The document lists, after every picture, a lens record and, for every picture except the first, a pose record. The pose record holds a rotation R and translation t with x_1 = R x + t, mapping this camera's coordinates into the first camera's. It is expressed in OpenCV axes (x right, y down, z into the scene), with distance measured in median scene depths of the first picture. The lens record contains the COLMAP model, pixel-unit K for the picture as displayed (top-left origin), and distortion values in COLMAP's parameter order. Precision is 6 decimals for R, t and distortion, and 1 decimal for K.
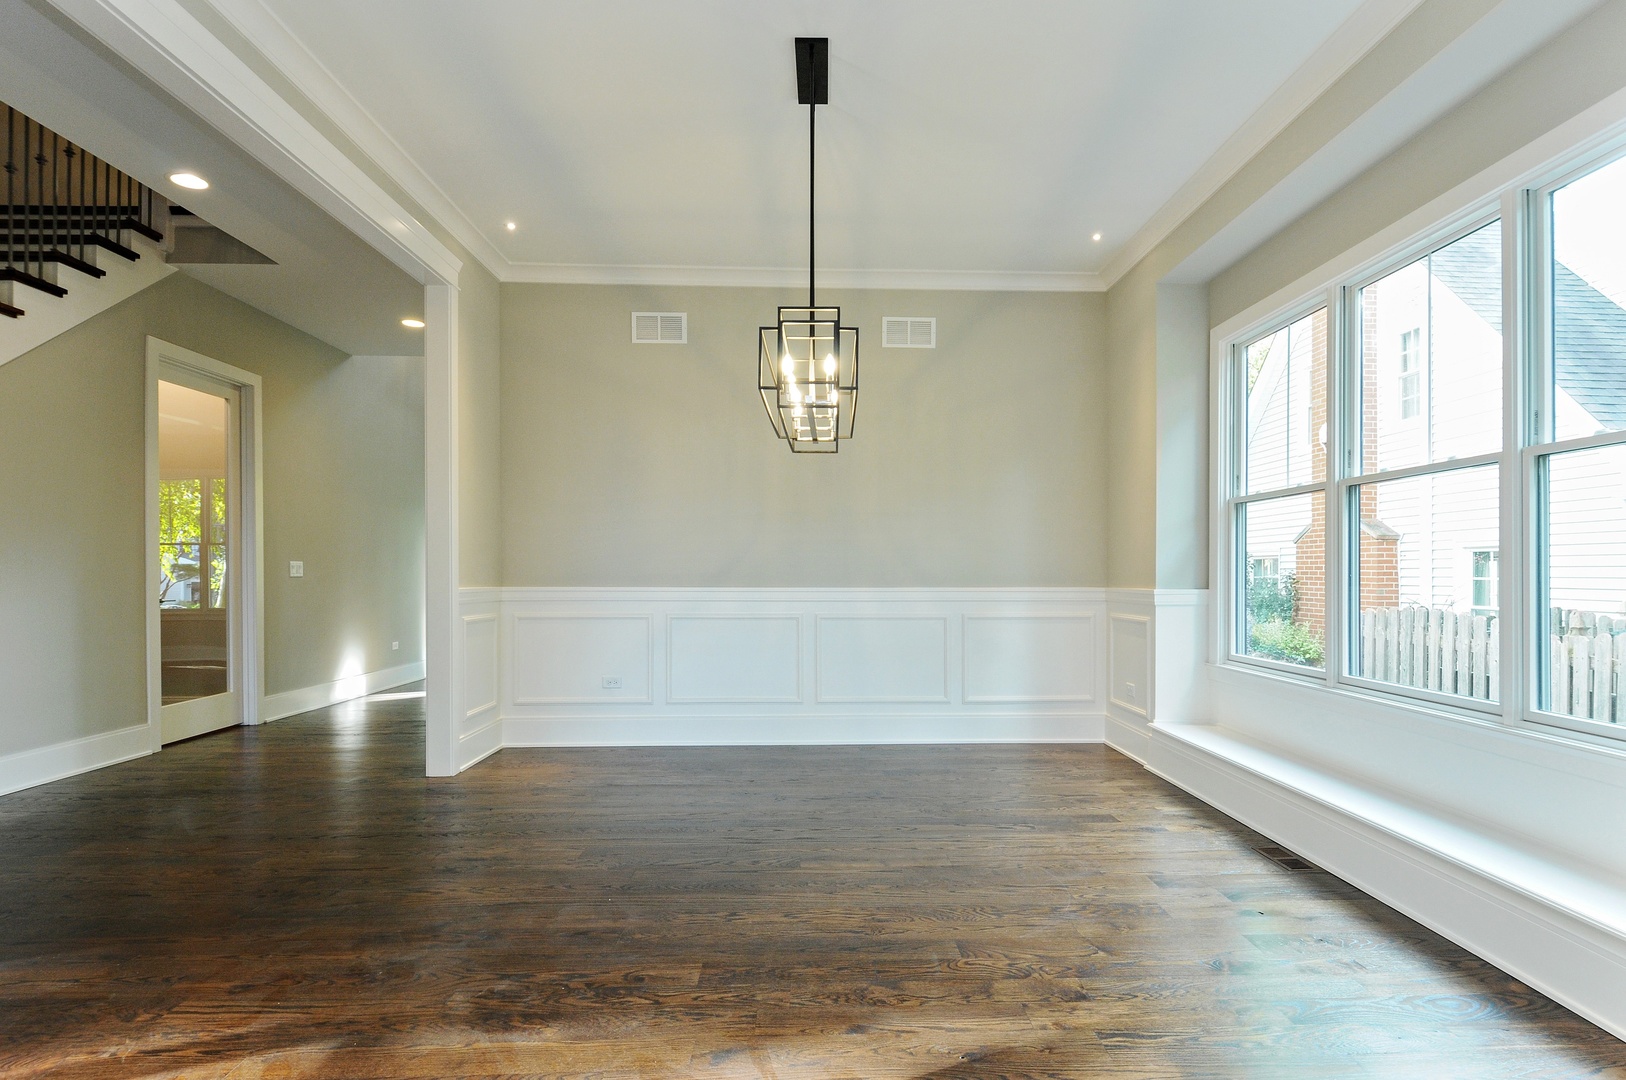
lens RADIAL K [[866.3, 0, 818.3], [0, 866.3, 571.8], [0, 0, 1]] dist [-0.001200, -0.000798]
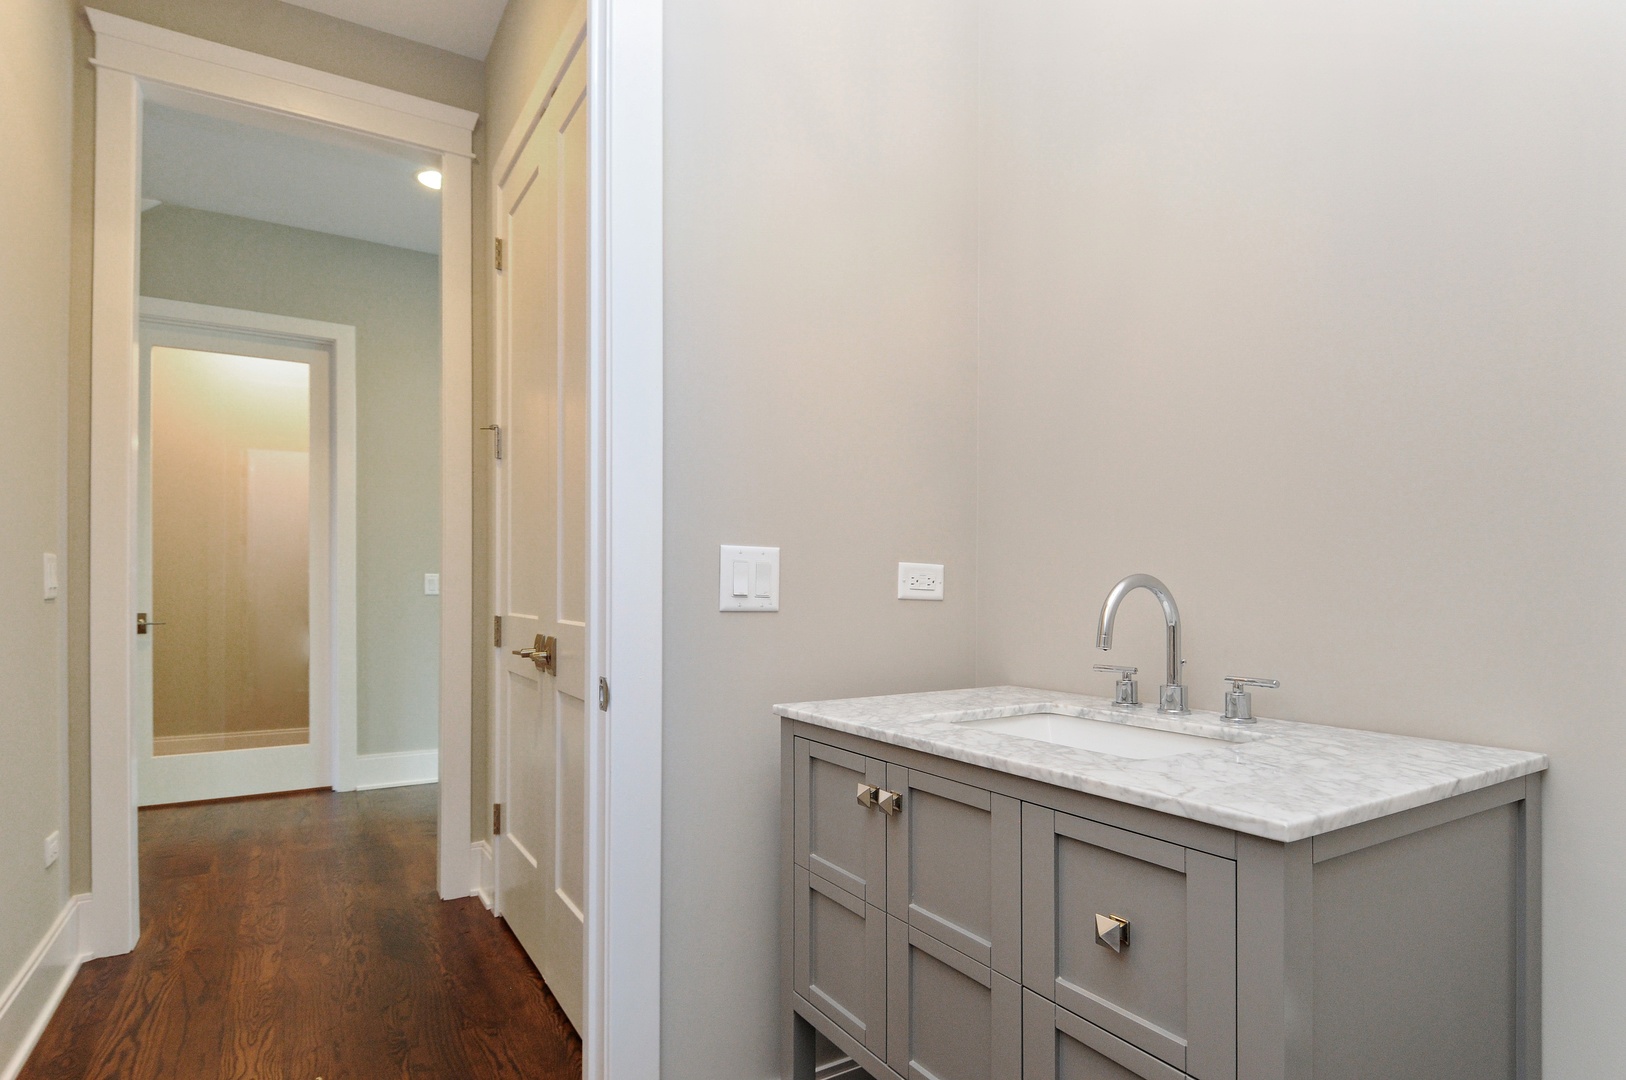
lens RADIAL K [[853.6, 0, 810.3], [0, 853.6, 575.6], [0, 0, 1]] dist [-0.001407, -0.001262]
pose [[0.484324, -0.004854, -0.874875, 0.196069], [-0.006662, 0.999935, -0.009236, -0.006279], [0.874864, 0.010301, 0.484260, 1.007738]]
